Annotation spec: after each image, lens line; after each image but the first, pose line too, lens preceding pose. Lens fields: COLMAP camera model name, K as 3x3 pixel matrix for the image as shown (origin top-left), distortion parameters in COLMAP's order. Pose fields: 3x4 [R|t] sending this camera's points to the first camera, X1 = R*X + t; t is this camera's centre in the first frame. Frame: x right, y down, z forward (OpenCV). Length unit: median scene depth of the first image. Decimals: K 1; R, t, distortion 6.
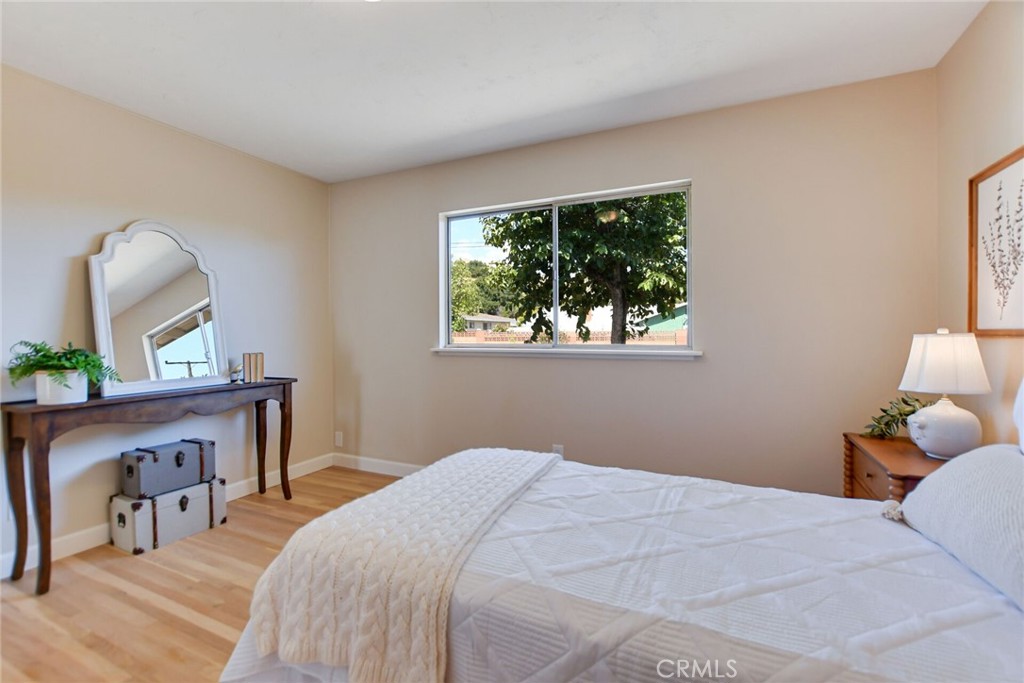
lens RADIAL K [[453.2, 0, 512.5], [0, 453.2, 340.5], [0, 0, 1]] dist [-0.008635, -0.000176]
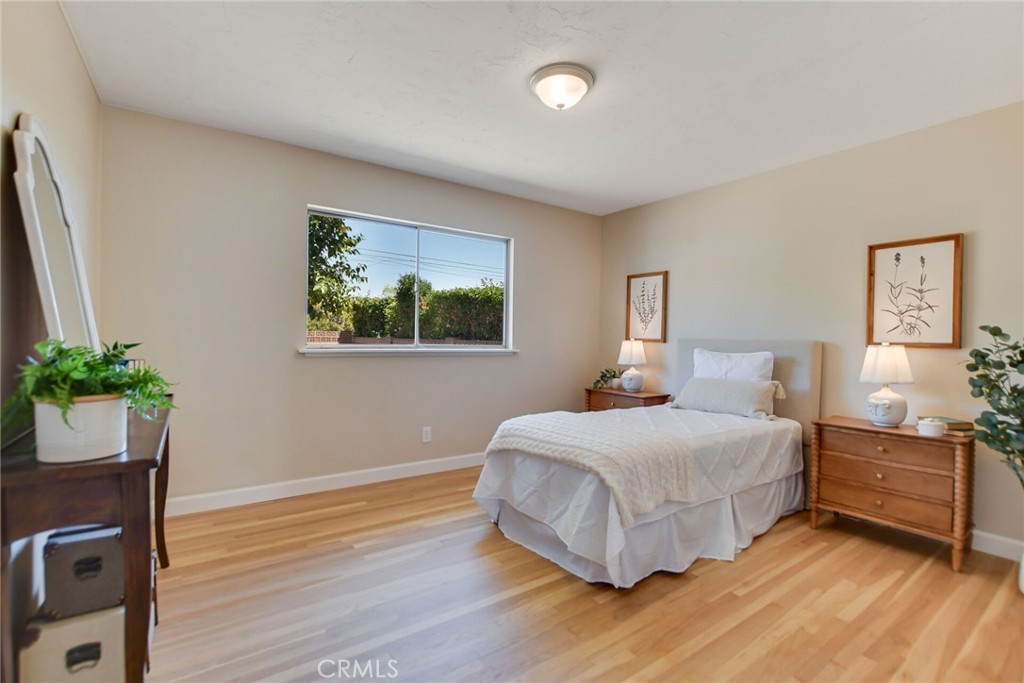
lens RADIAL K [[453.2, 0, 515.7], [0, 453.2, 344.0], [0, 0, 1]] dist [-0.008635, -0.000176]
pose [[0.490128, 0.003387, 0.871644, -1.430779], [-0.008437, 0.999964, 0.000858, 0.009467], [-0.871610, -0.007774, 0.490139, 0.341034]]
